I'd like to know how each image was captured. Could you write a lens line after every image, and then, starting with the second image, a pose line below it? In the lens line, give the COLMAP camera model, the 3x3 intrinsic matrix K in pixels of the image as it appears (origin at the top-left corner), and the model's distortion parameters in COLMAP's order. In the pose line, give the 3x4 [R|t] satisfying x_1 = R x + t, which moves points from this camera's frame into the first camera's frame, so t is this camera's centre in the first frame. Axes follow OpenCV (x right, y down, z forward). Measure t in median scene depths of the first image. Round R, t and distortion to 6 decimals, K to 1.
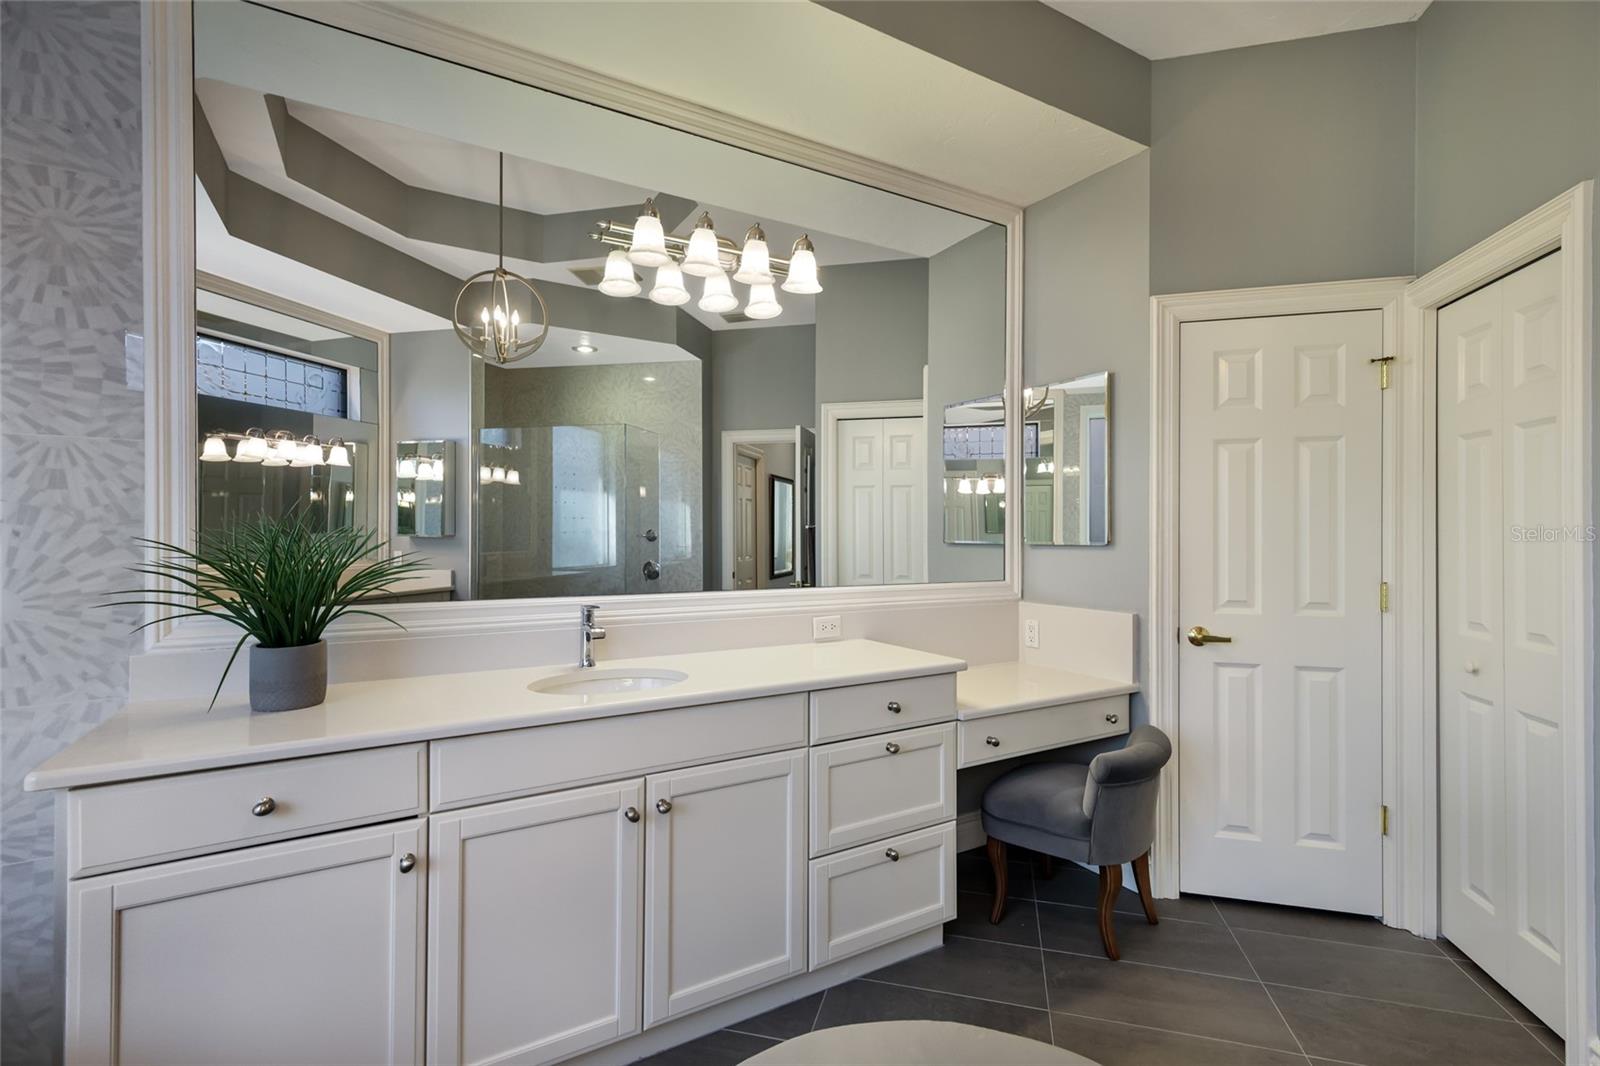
lens RADIAL K [[713.1, 0, 797.4], [0, 713.1, 532.5], [0, 0, 1]] dist [0.008422, 0.000744]
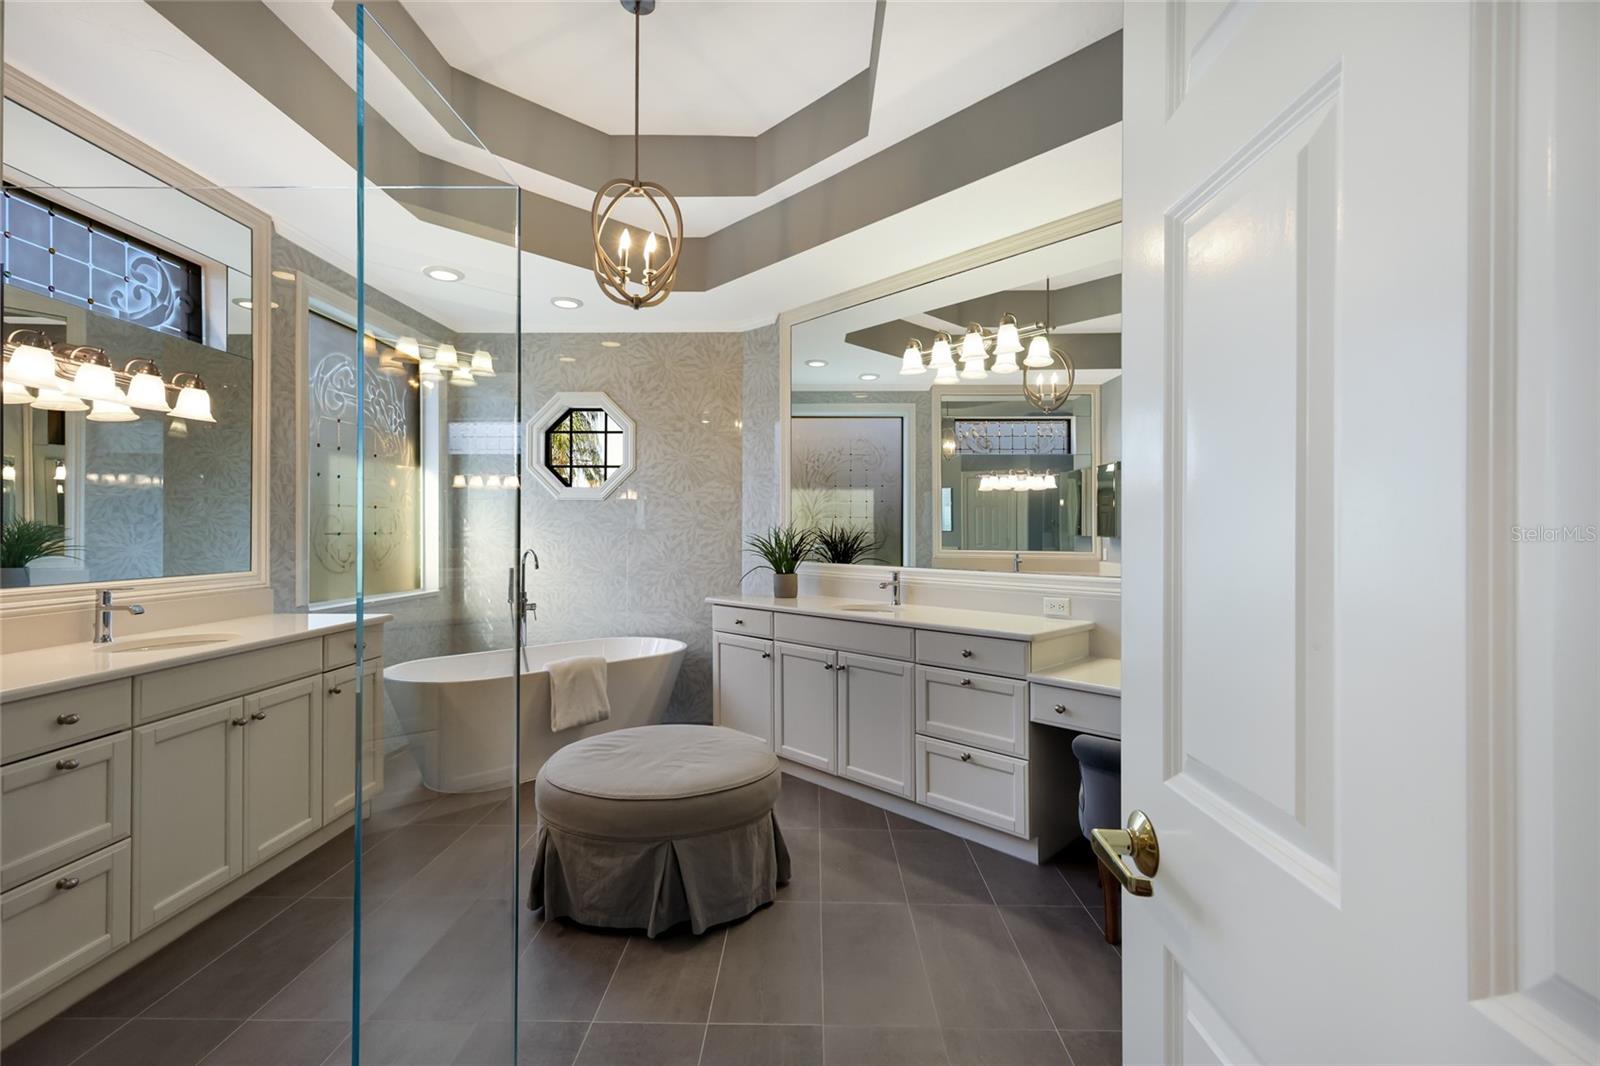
lens RADIAL K [[699.6, 0, 803.3], [0, 699.6, 534.4], [0, 0, 1]] dist [0.004991, 0.000812]
pose [[0.245891, -0.001788, -0.969296, 1.669564], [-0.002827, 0.999993, -0.002562, 0.017315], [0.969293, 0.003370, 0.245884, 0.410917]]
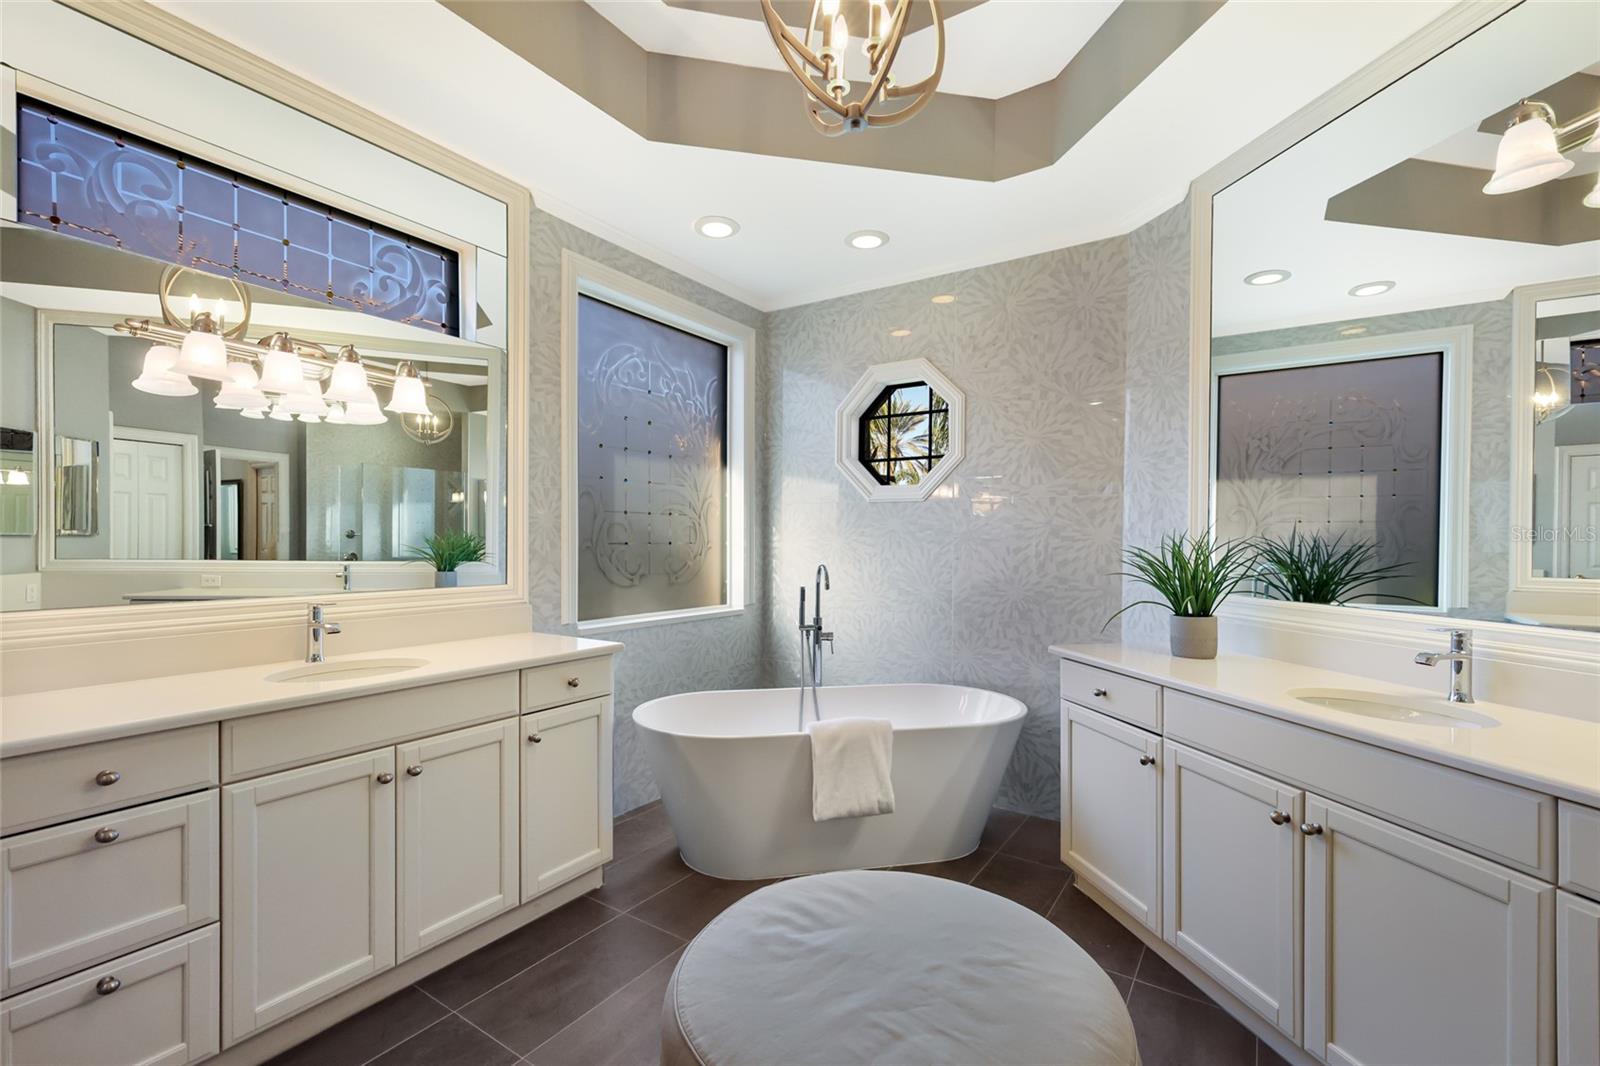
lens RADIAL K [[699.6, 0, 795.3], [0, 699.6, 551.6], [0, 0, 1]] dist [0.004991, 0.000812]
pose [[-0.319711, 0.007541, -0.947485, 0.909569], [-0.009980, 0.999886, 0.011325, 0.009470], [0.947462, 0.013077, -0.319600, 0.633867]]
